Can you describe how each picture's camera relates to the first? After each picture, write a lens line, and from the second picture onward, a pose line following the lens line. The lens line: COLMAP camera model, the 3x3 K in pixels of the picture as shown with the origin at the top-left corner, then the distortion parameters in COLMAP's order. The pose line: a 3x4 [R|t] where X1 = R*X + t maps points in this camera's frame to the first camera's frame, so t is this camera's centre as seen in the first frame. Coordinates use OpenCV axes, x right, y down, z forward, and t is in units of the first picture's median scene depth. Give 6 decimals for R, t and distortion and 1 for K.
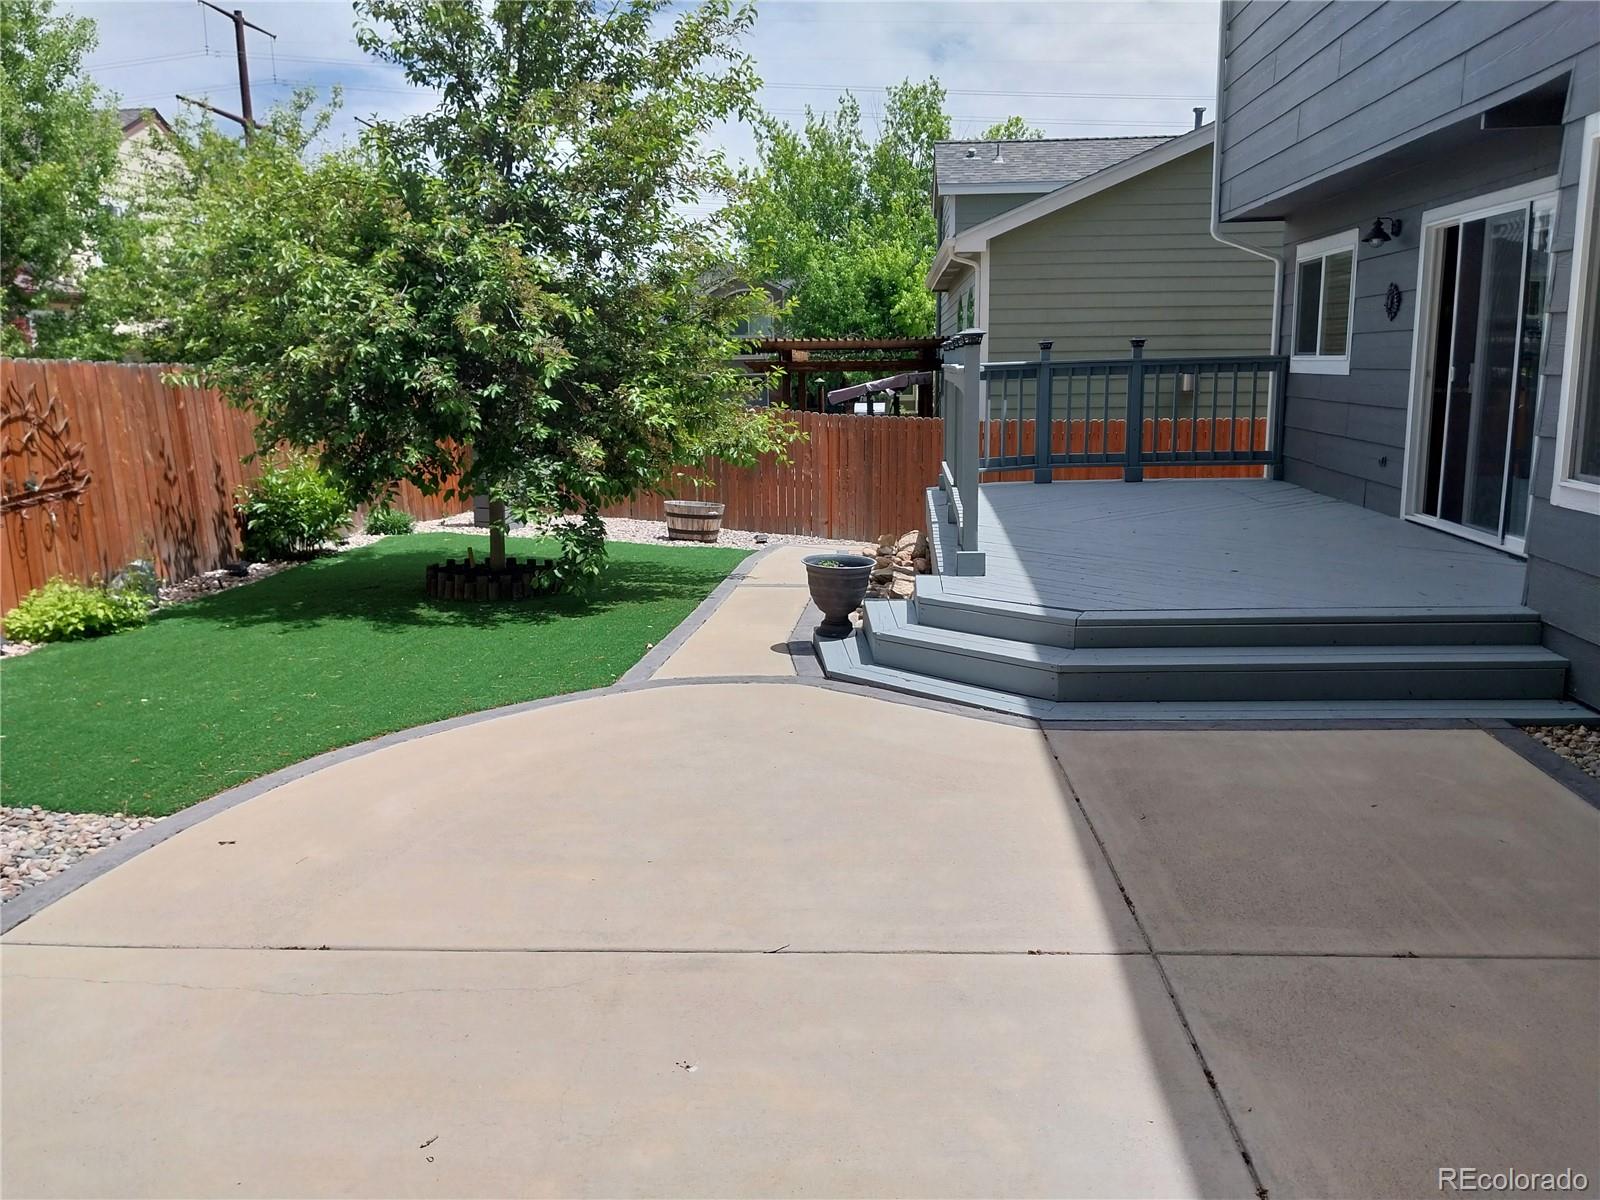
lens RADIAL K [[1239.7, 0, 790.9], [0, 1239.7, 599.3], [0, 0, 1]] dist [0.049908, -0.069203]
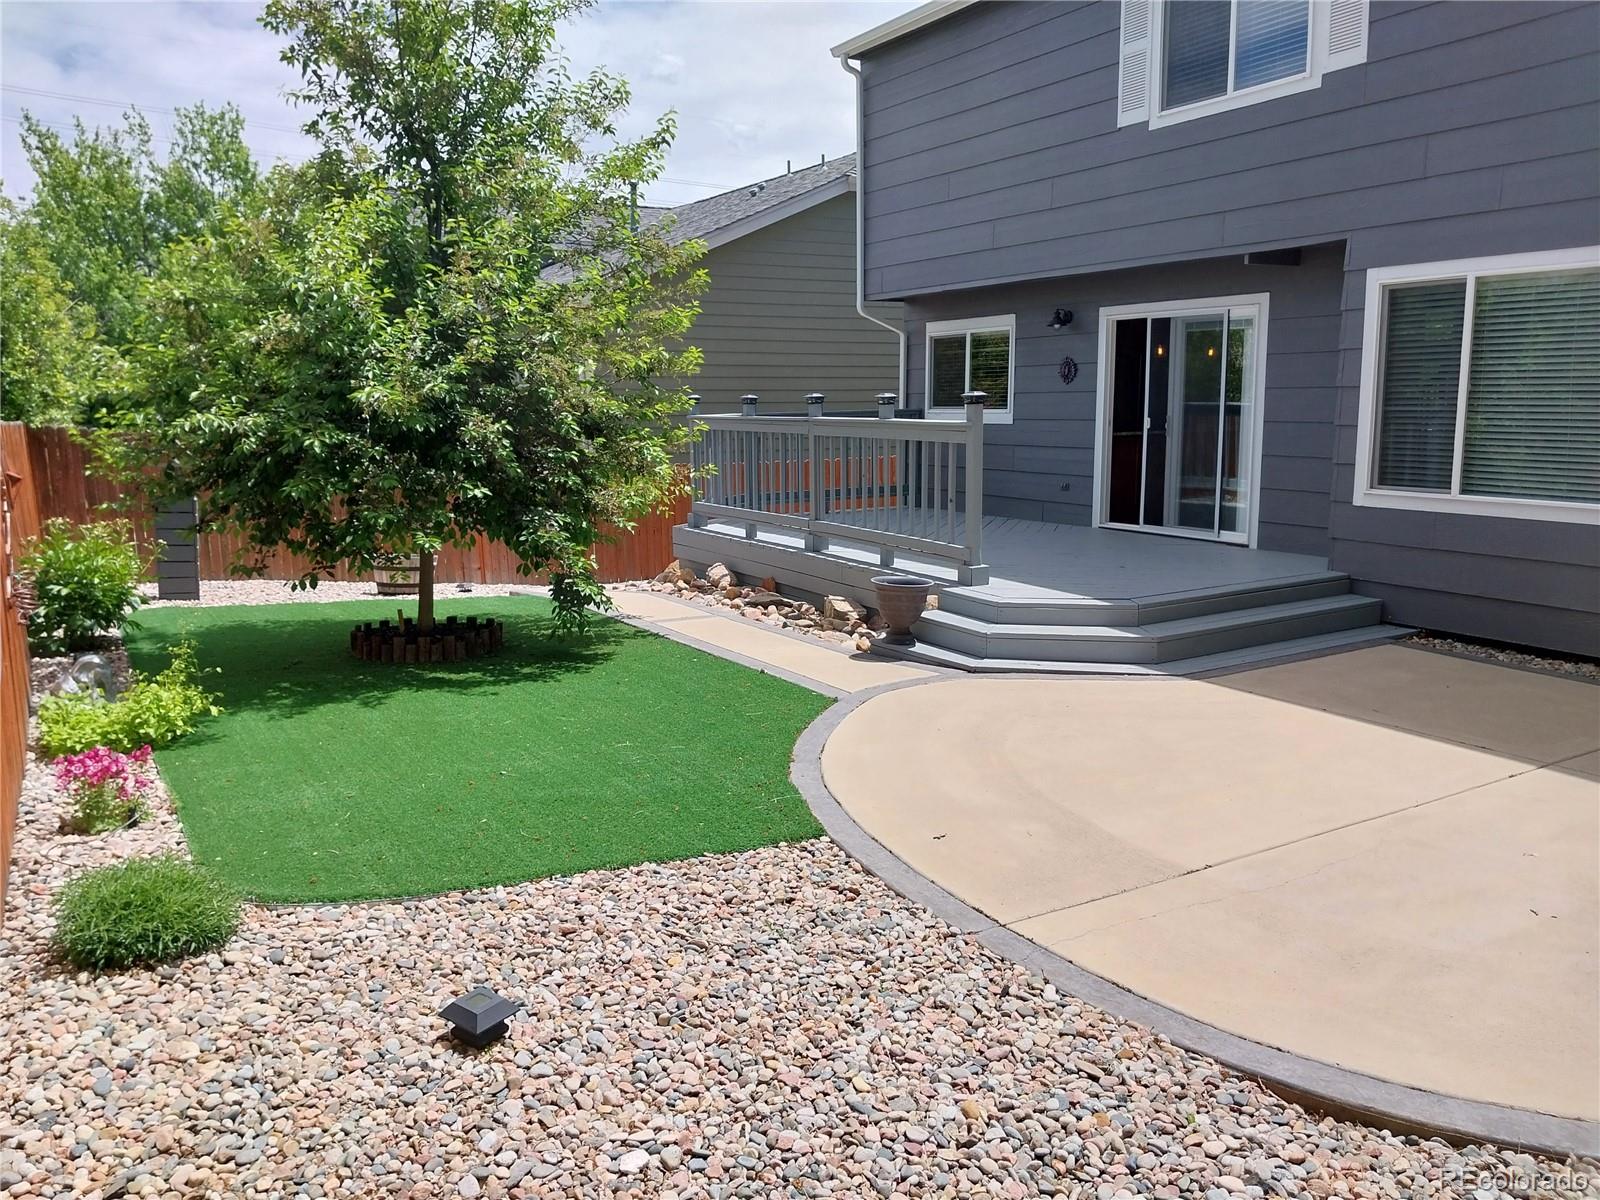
lens RADIAL K [[1239.7, 0, 790.9], [0, 1239.7, 599.3], [0, 0, 1]] dist [0.049908, -0.069203]
pose [[0.824634, -0.084966, 0.559250, -0.610290], [0.103689, 0.994608, -0.001784, -0.019066], [-0.556083, 0.059459, 0.828997, 0.054487]]
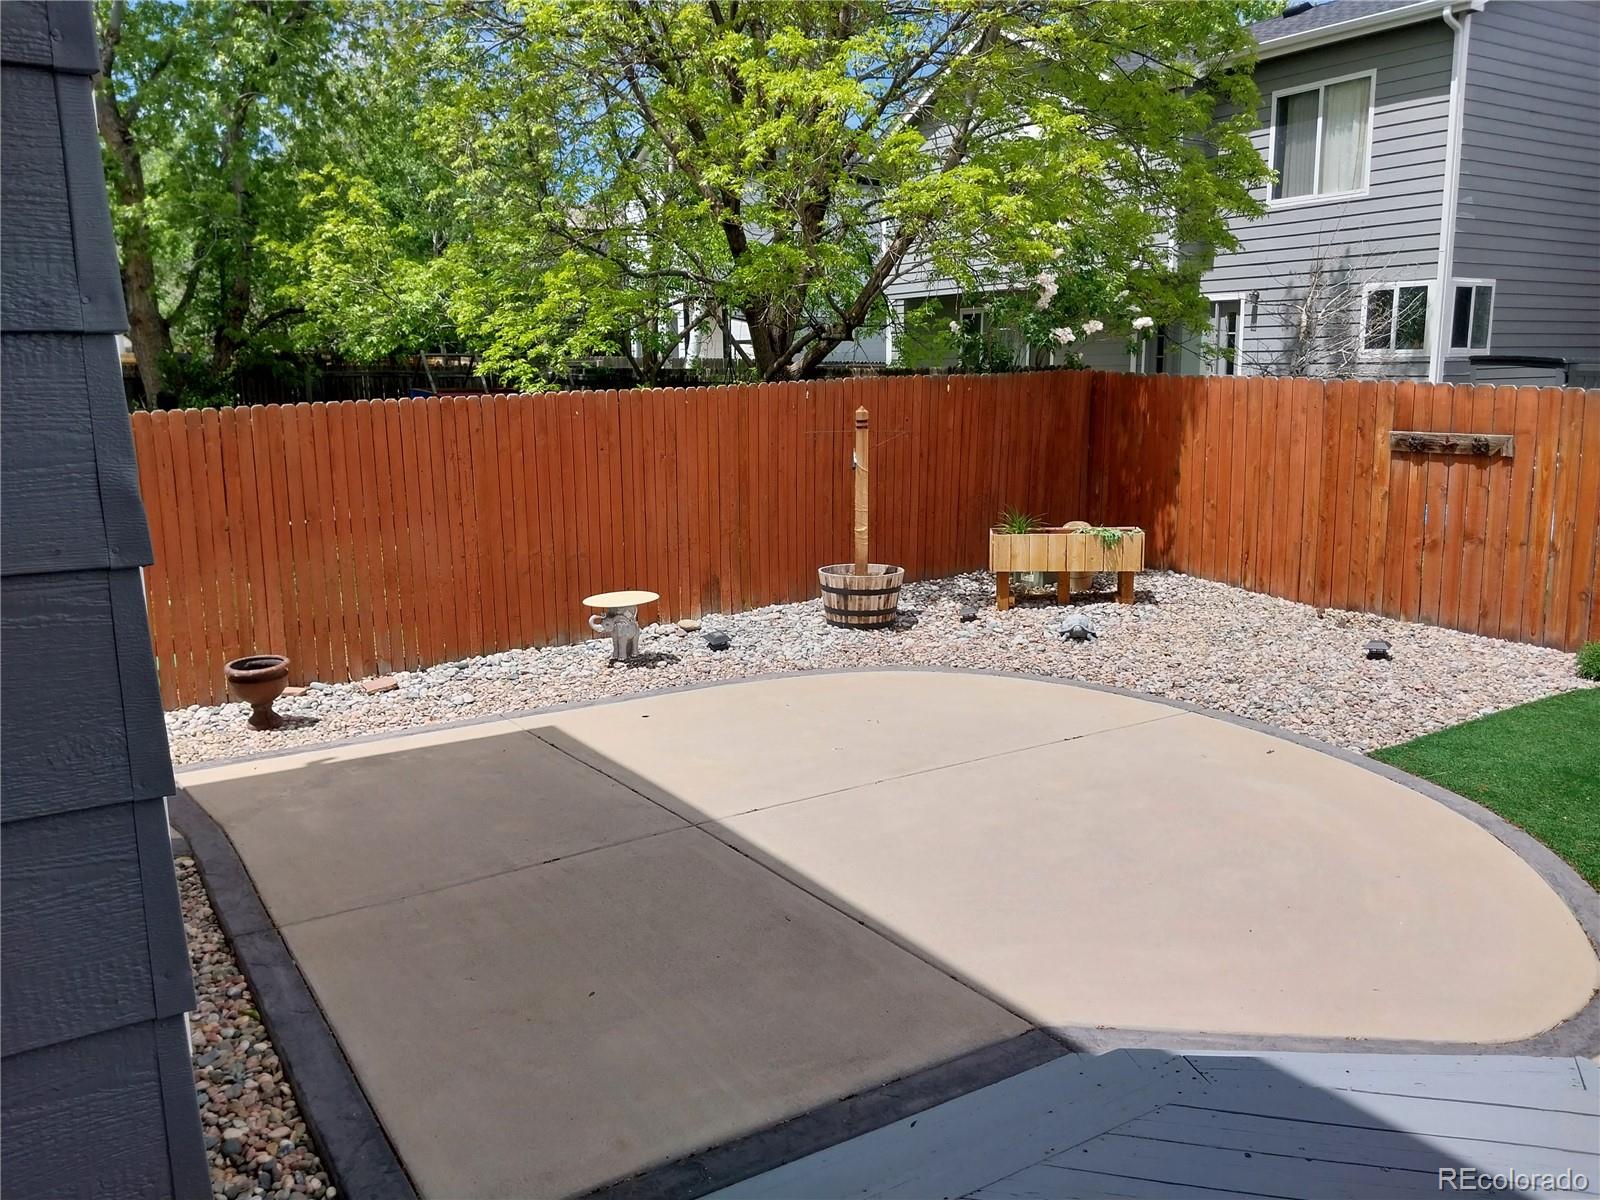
lens RADIAL K [[1249.1, 0, 796.9], [0, 1249.1, 600.8], [0, 0, 1]] dist [0.080057, -0.066036]
pose [[-0.790468, 0.133399, -0.597801, 0.439075], [-0.092009, 0.939059, 0.331214, -0.213208], [0.605554, 0.316817, -0.730022, 0.851762]]
